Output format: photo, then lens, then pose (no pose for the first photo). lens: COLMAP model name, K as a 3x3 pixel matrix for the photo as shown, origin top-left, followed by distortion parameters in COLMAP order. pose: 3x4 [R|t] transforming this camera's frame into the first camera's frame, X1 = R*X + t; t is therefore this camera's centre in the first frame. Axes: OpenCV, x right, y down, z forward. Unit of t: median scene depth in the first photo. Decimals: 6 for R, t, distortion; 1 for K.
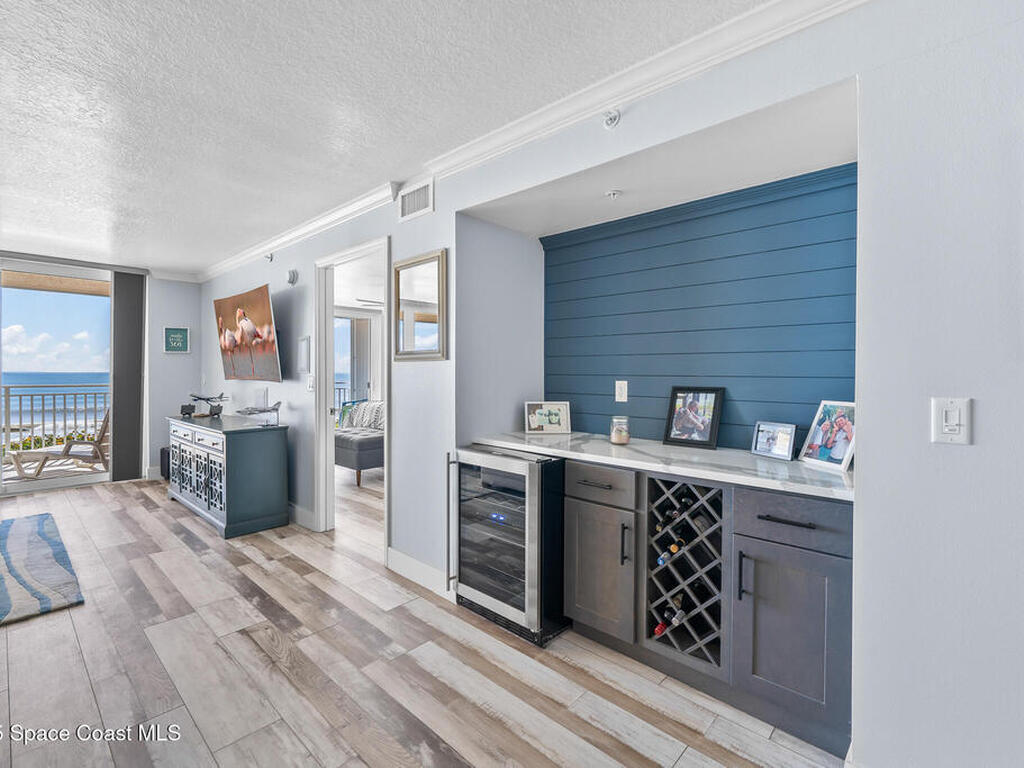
lens RADIAL K [[475.5, 0, 517.4], [0, 475.5, 378.8], [0, 0, 1]] dist [-0.001980, 0.000132]
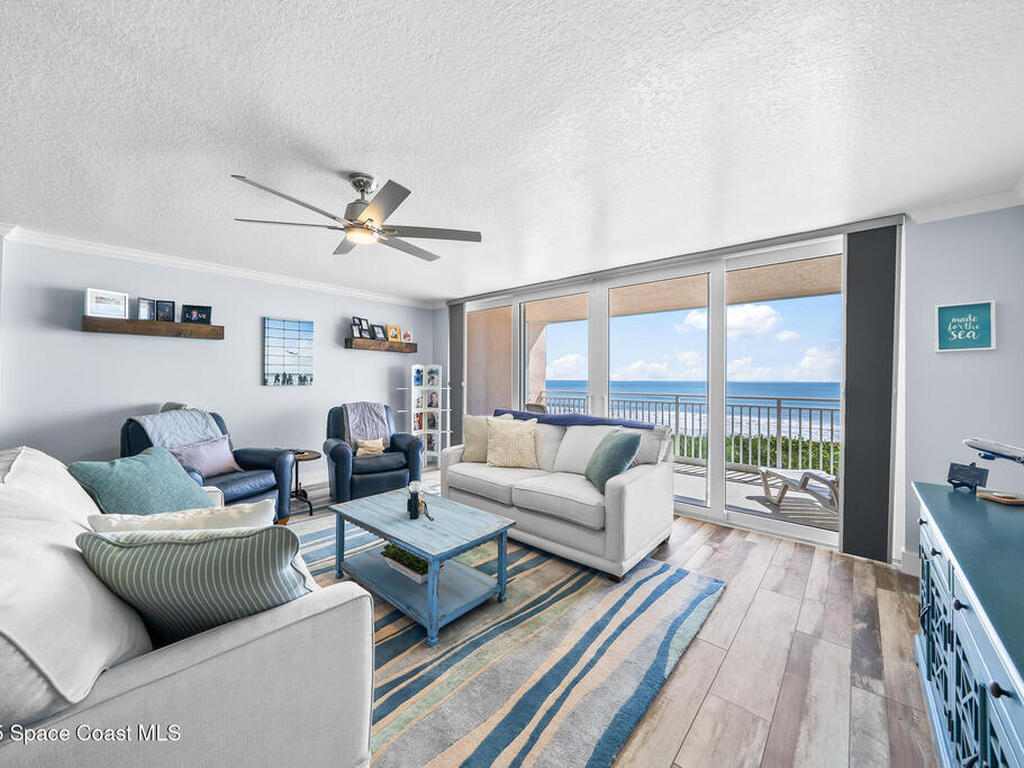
lens RADIAL K [[395.5, 0, 515.1], [0, 395.5, 375.6], [0, 0, 1]] dist [-0.004533, -0.000445]
pose [[0.030590, -0.011715, -0.999463, -0.388177], [-0.019124, 0.999741, -0.012304, -0.016918], [0.999349, 0.019490, 0.030358, 0.639955]]
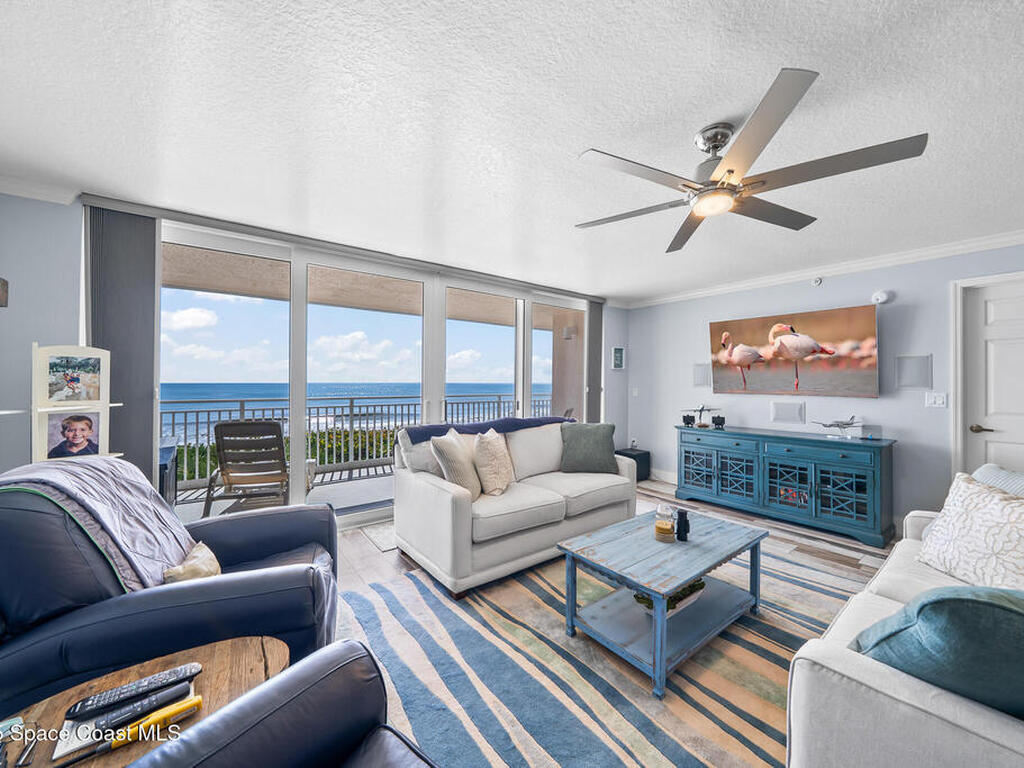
lens RADIAL K [[395.5, 0, 515.1], [0, 395.5, 375.6], [0, 0, 1]] dist [-0.004533, -0.000445]
pose [[0.987323, -0.003470, -0.158684, -1.063708], [-0.001356, 0.999540, -0.030295, -0.011477], [0.158716, 0.030126, 0.986865, 0.003767]]
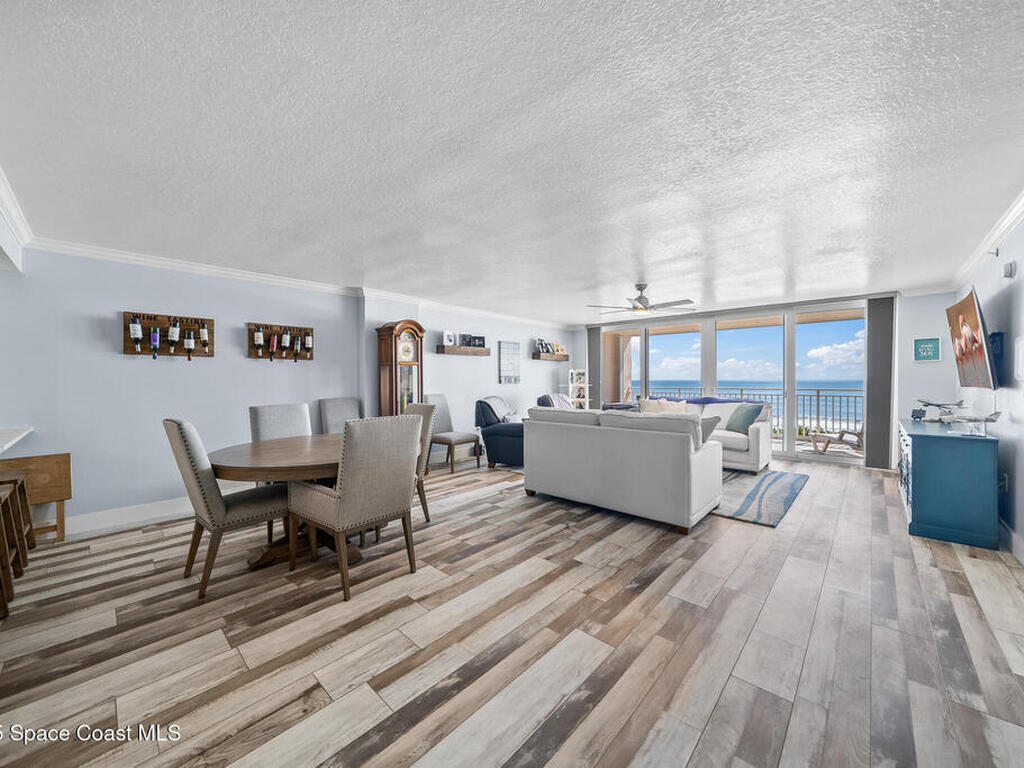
lens RADIAL K [[393.4, 0, 515.8], [0, 393.4, 381.0], [0, 0, 1]] dist [0.000460, 0.000208]
pose [[0.005135, -0.001638, -0.999985, 0.224172], [-0.010136, 0.999947, -0.001690, 0.000918], [0.999935, 0.010144, 0.005119, 0.081856]]
